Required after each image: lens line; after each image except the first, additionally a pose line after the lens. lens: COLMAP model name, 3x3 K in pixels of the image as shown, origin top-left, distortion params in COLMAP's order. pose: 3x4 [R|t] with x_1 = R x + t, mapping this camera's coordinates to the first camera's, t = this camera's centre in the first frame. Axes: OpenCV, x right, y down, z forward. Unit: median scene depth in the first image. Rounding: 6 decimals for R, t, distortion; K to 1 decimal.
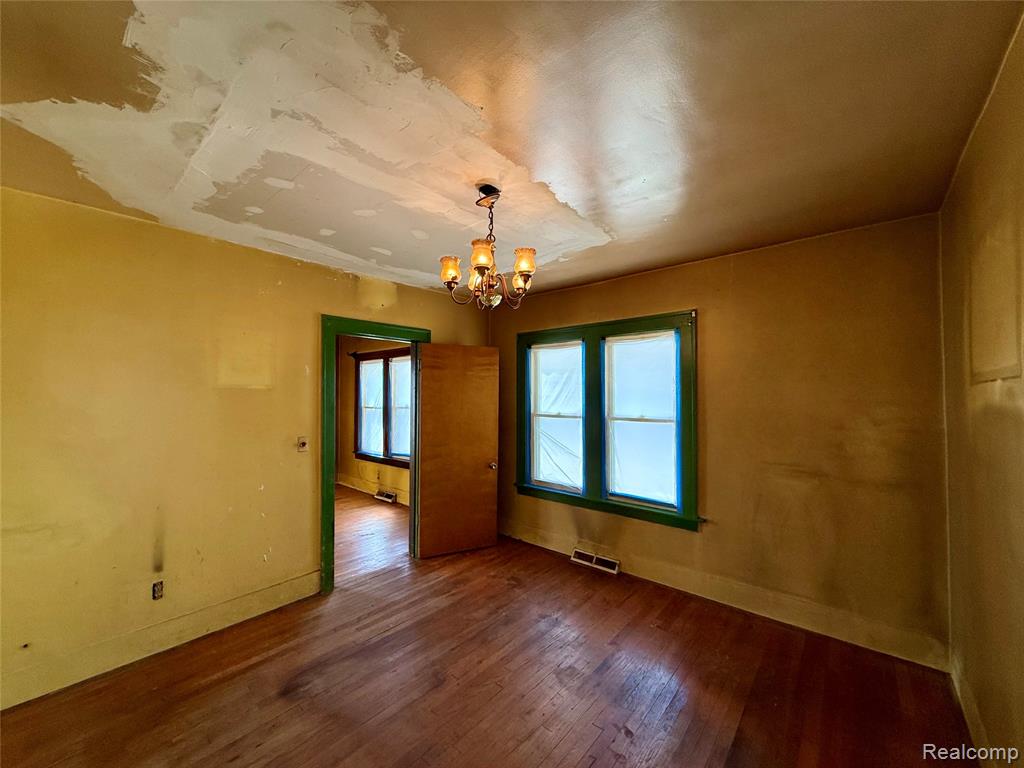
lens RADIAL K [[409.0, 0, 509.4], [0, 409.0, 385.2], [0, 0, 1]] dist [0.001471, -0.000575]
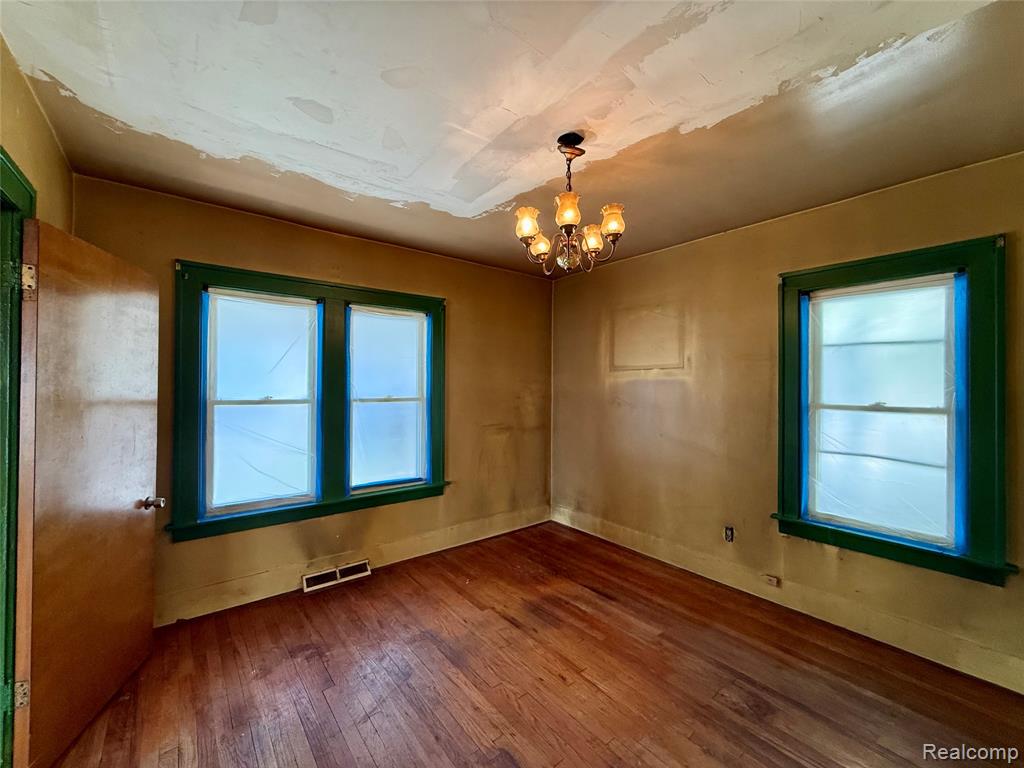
lens RADIAL K [[409.0, 0, 509.1], [0, 409.0, 385.8], [0, 0, 1]] dist [0.001471, -0.000575]
pose [[0.180474, -0.000688, 0.983579, -0.595194], [-0.027551, 0.999604, 0.005754, 0.040955], [-0.983194, -0.028137, 0.180384, 0.589251]]
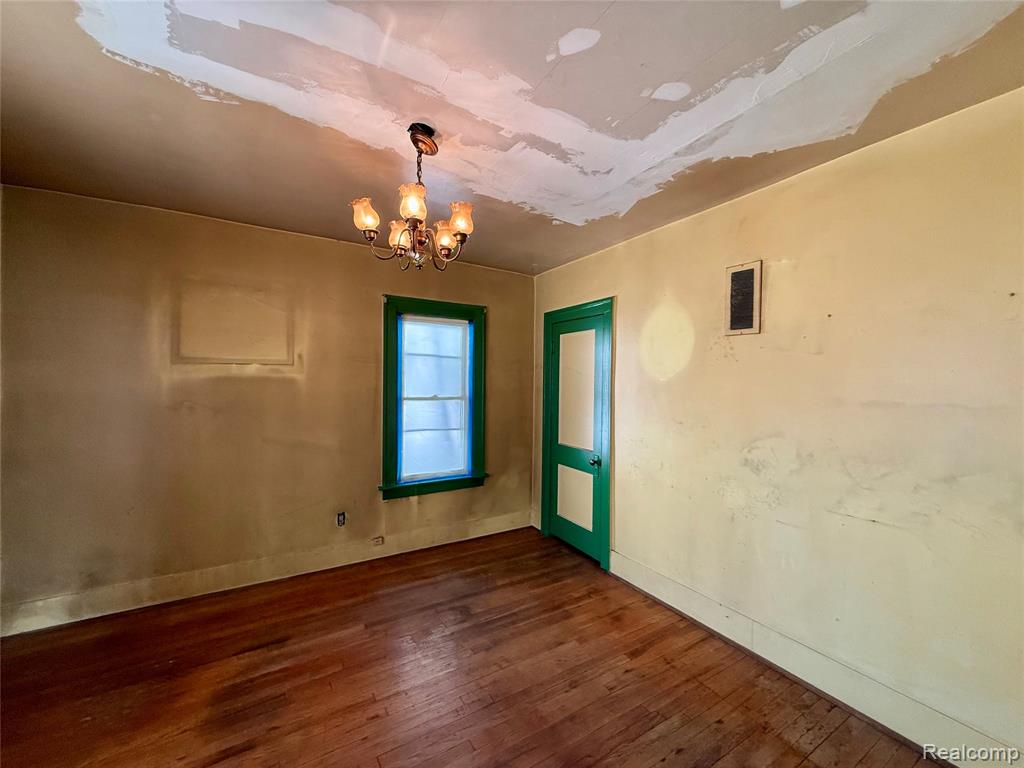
lens RADIAL K [[409.0, 0, 509.5], [0, 409.0, 385.8], [0, 0, 1]] dist [0.001471, -0.000575]
pose [[-0.952007, -0.012203, 0.305833, -0.305850], [-0.016285, 0.999809, -0.010798, 0.041916], [-0.305643, -0.015261, -0.952024, 1.085674]]
